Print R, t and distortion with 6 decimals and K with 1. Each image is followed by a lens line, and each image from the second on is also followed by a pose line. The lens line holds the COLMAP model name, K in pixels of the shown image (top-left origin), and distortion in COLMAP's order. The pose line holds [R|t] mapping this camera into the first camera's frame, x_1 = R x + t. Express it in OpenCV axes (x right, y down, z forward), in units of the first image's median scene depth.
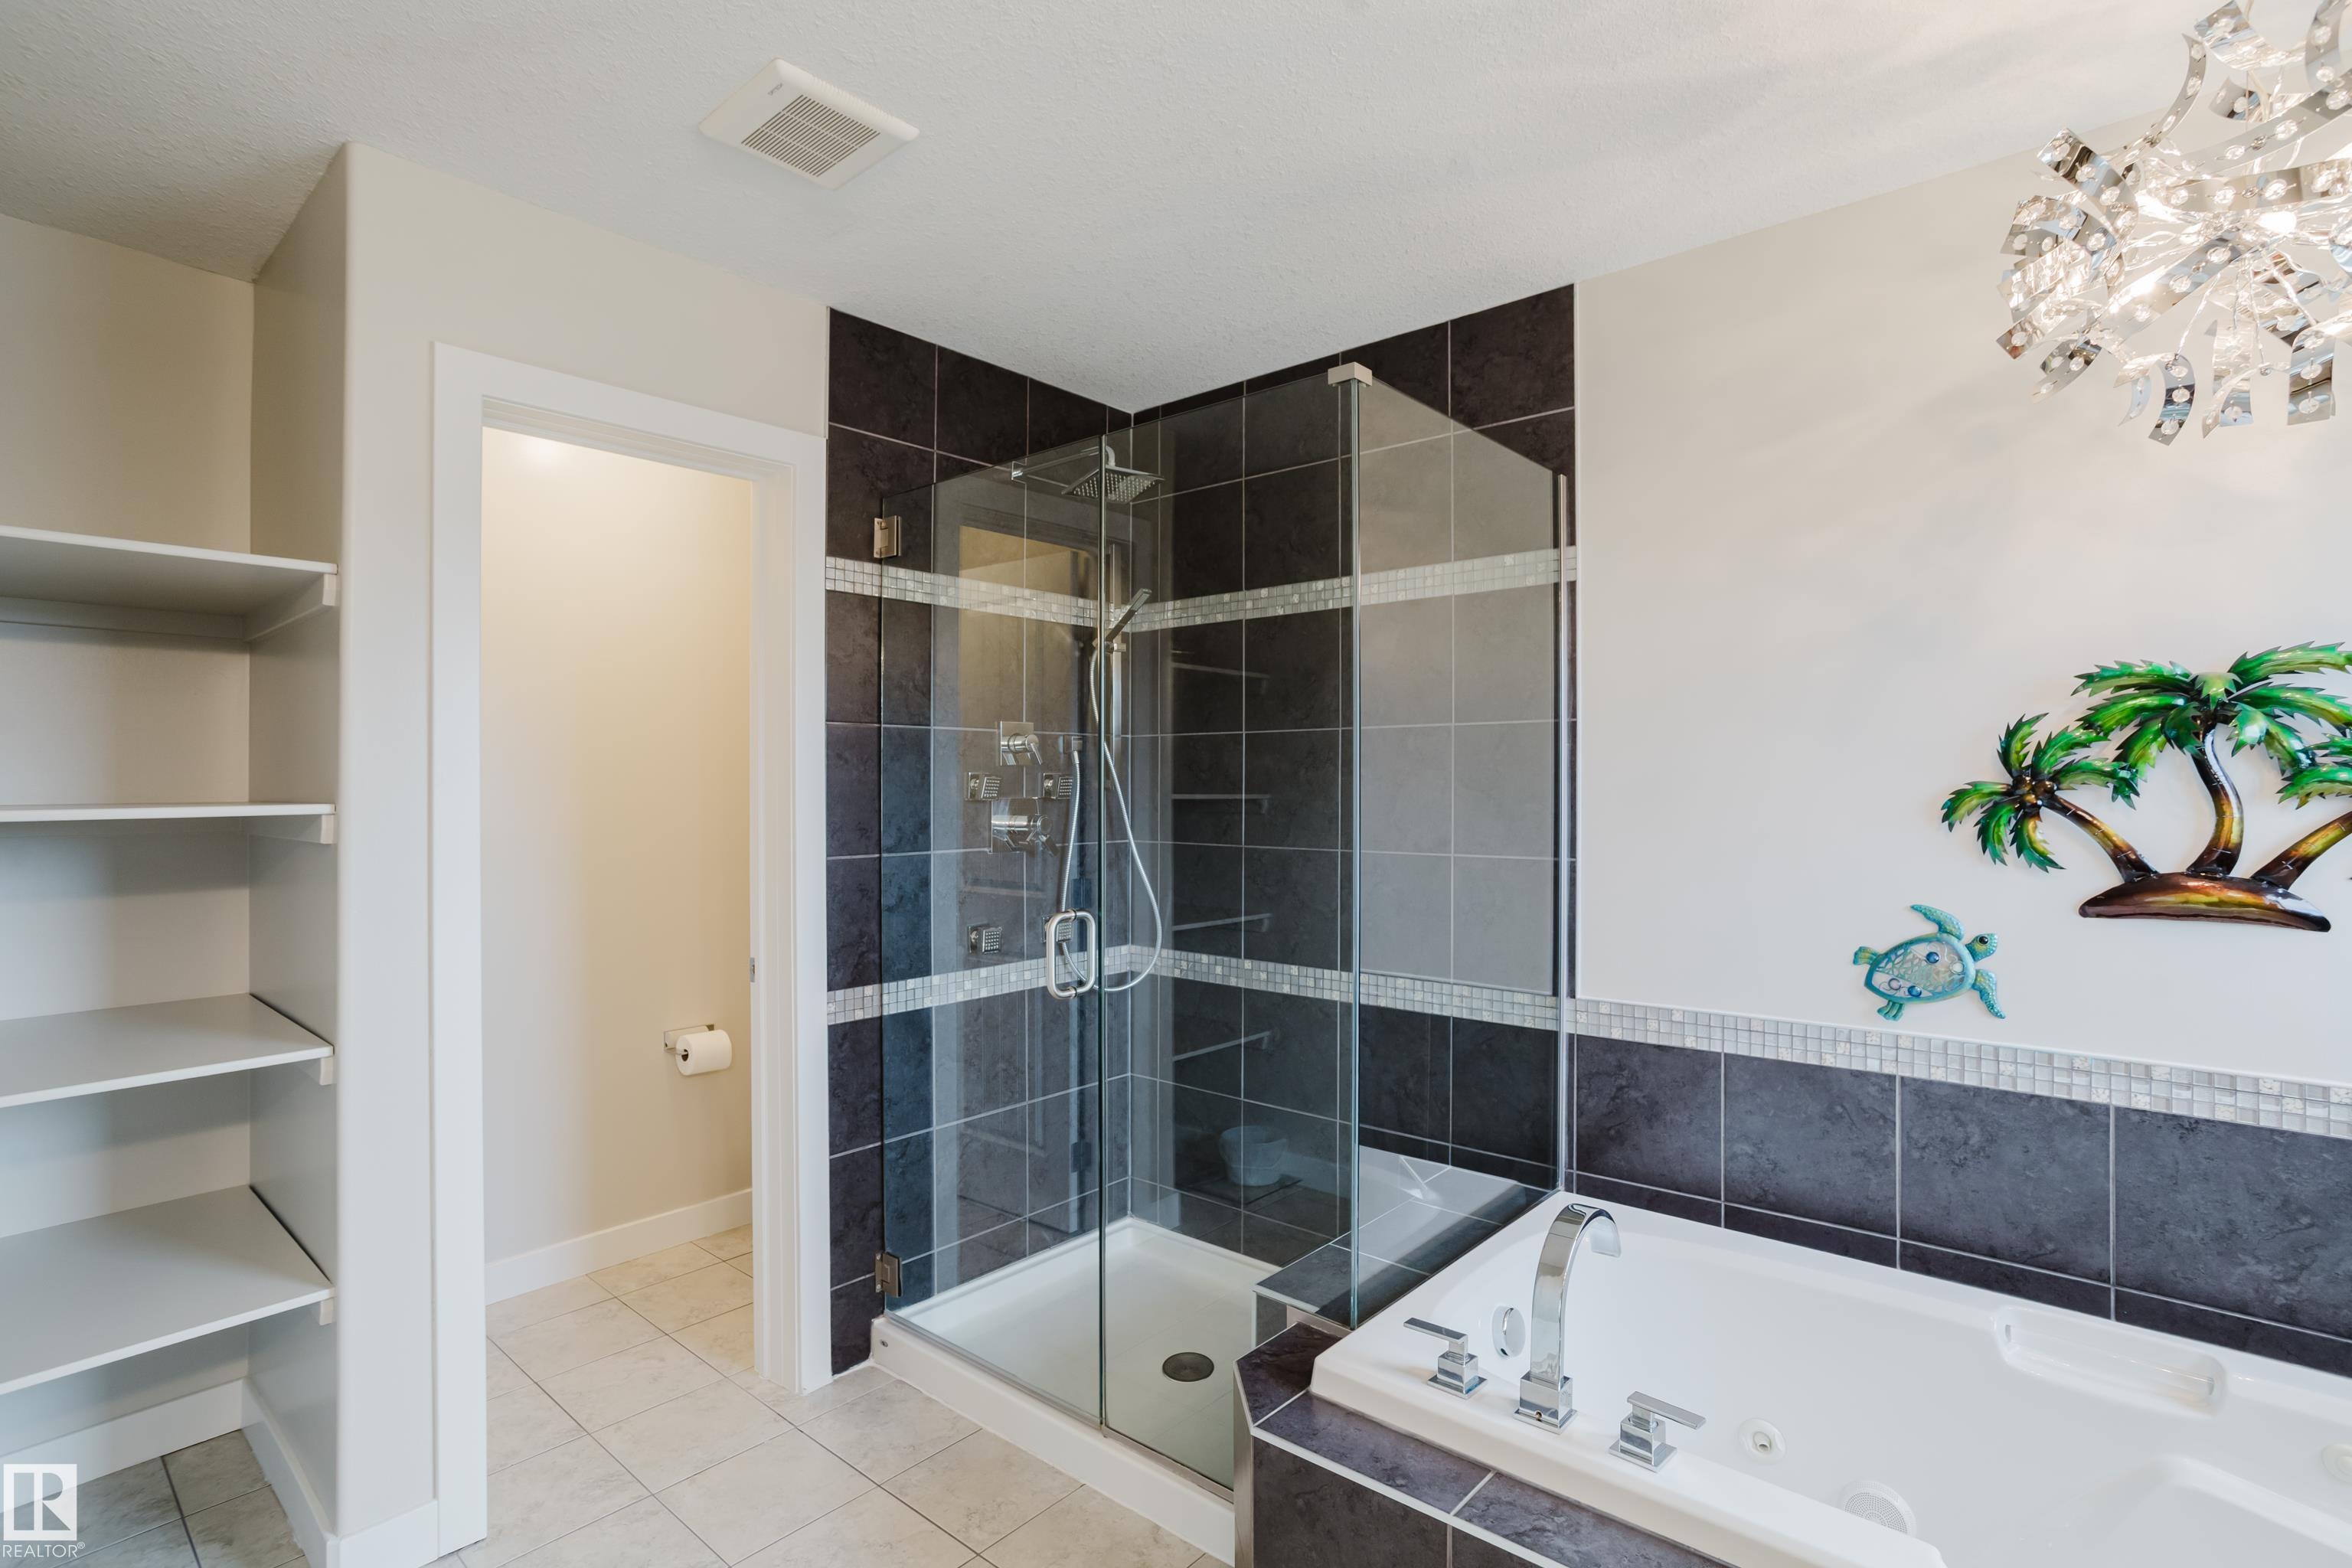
lens RADIAL K [[1130.2, 0, 1167.0], [0, 1130.2, 774.2], [0, 0, 1]] dist [-0.025758, 0.011899]
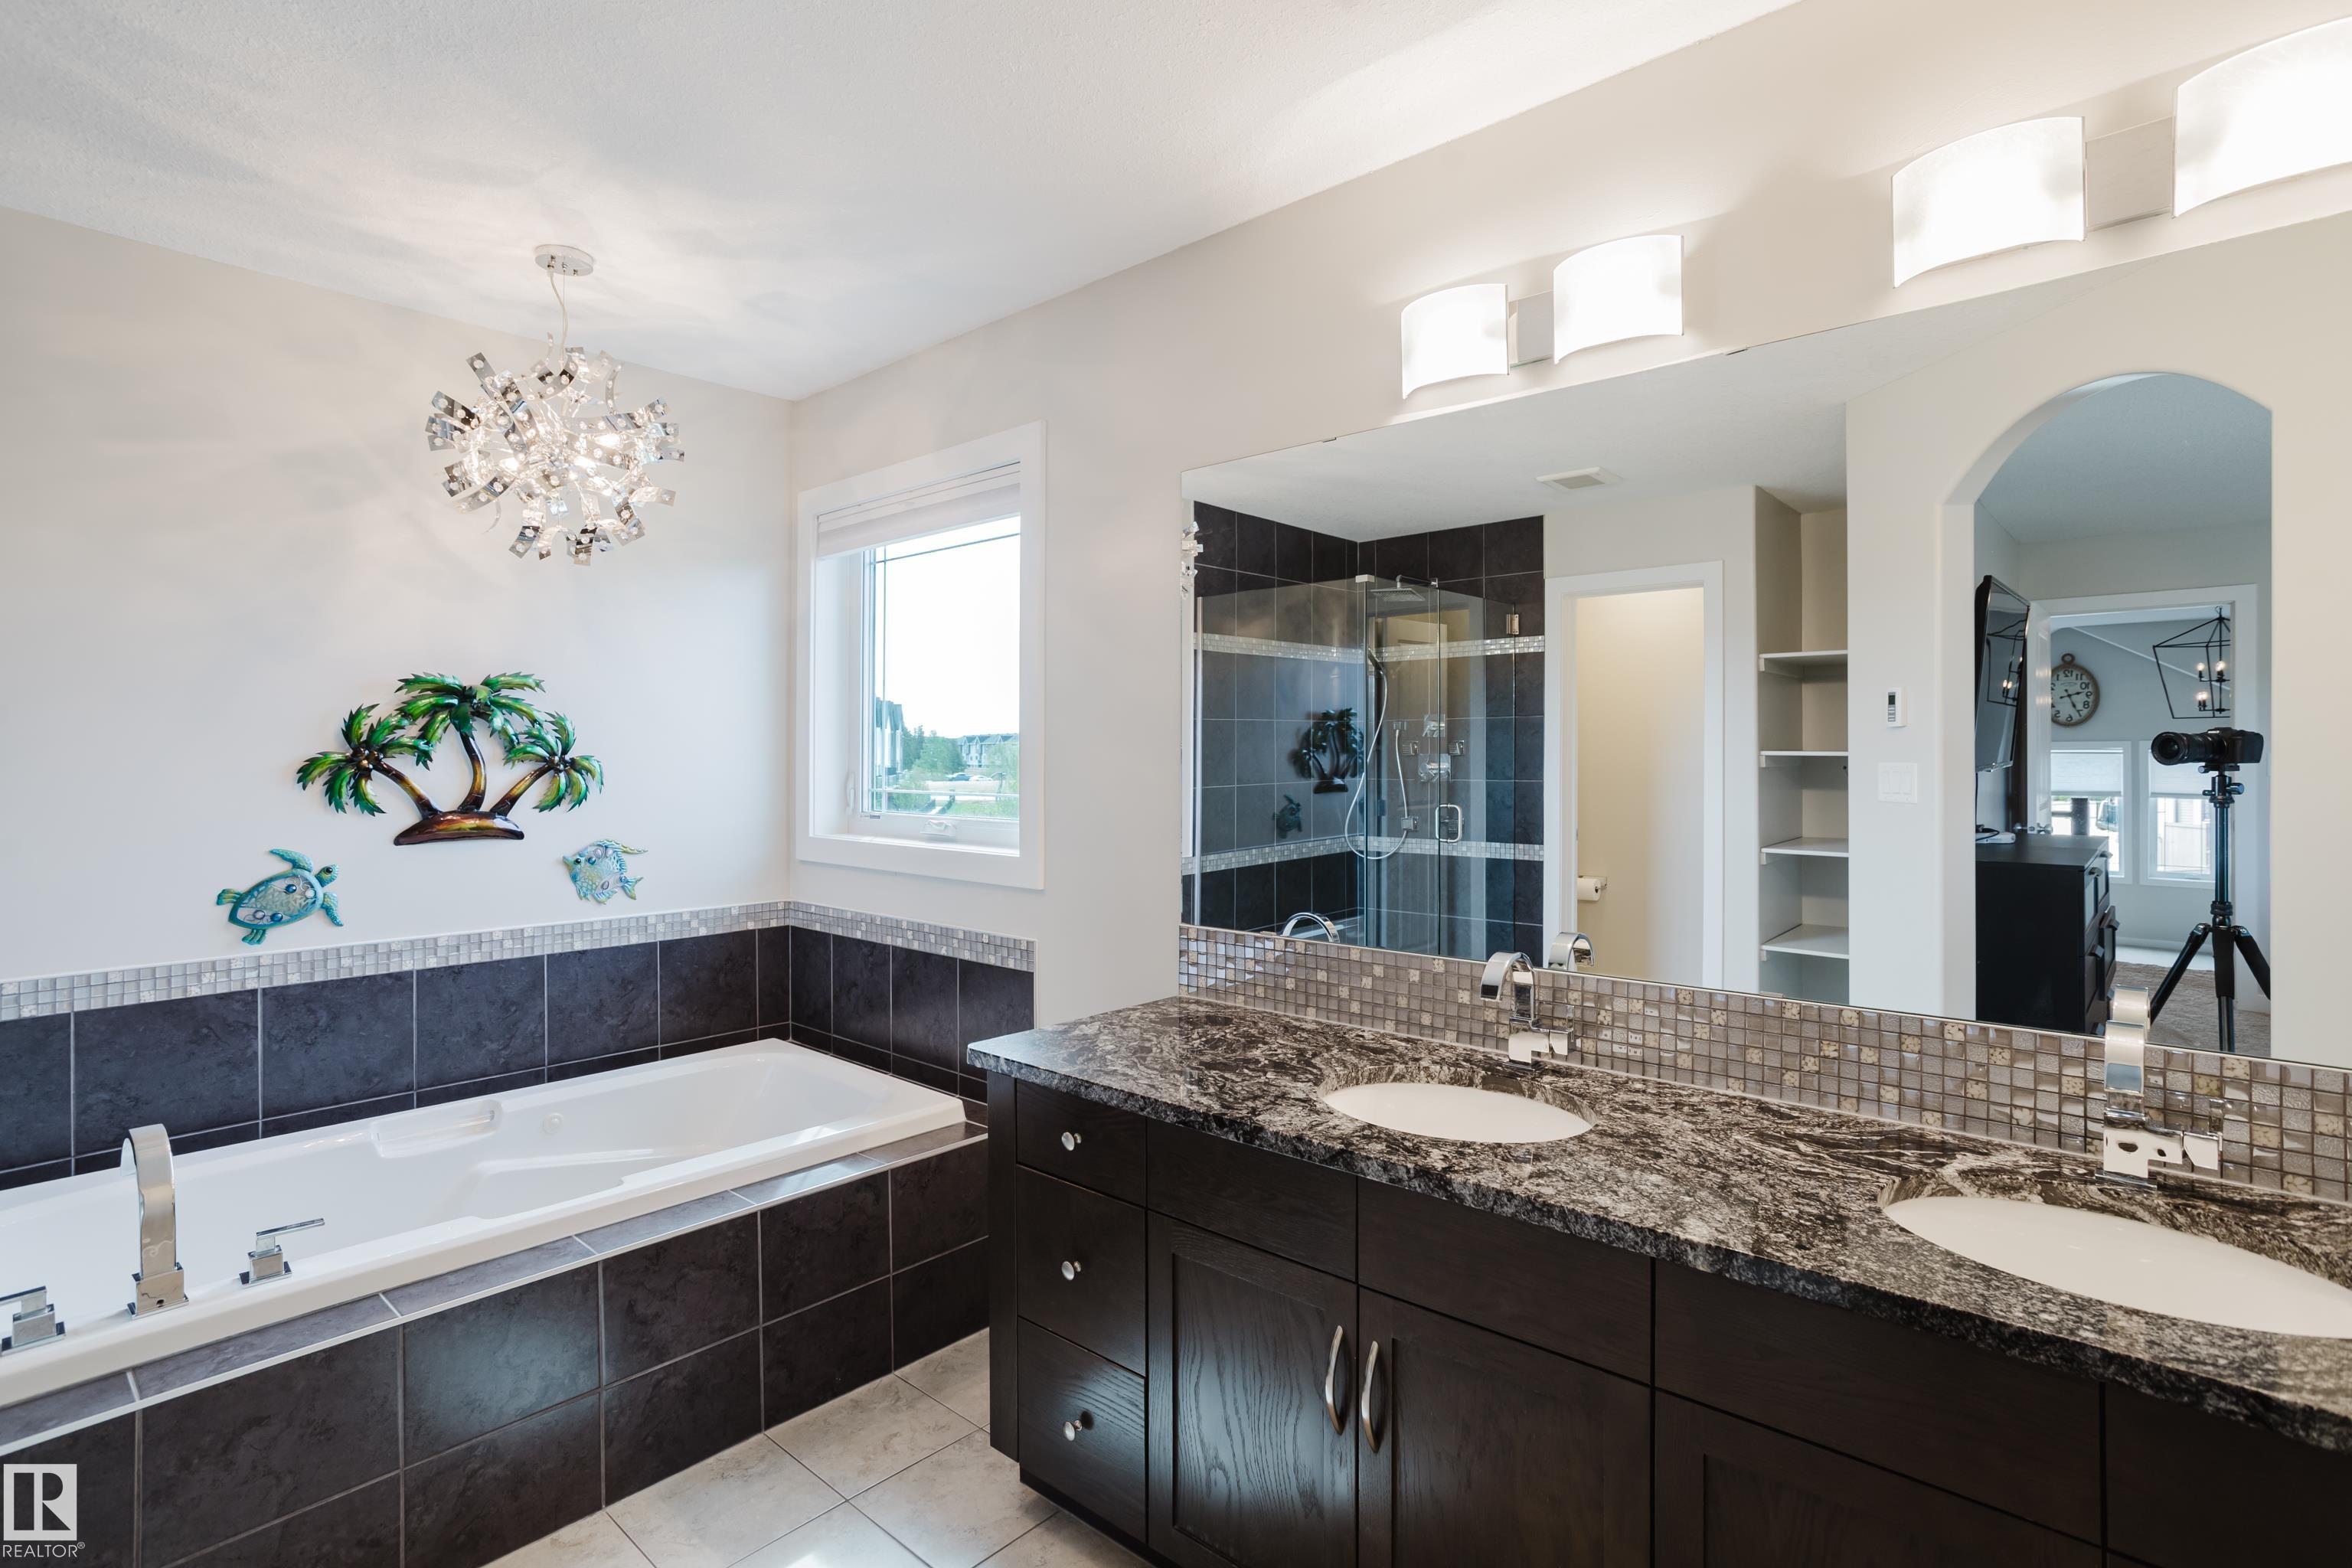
lens RADIAL K [[1130.2, 0, 1175.4], [0, 1130.2, 768.7], [0, 0, 1]] dist [-0.025758, 0.011899]
pose [[0.017482, -0.006930, 0.999823, -0.609412], [-0.008830, 0.999936, 0.007085, 0.008354], [-0.999808, -0.008952, 0.017419, -0.038373]]
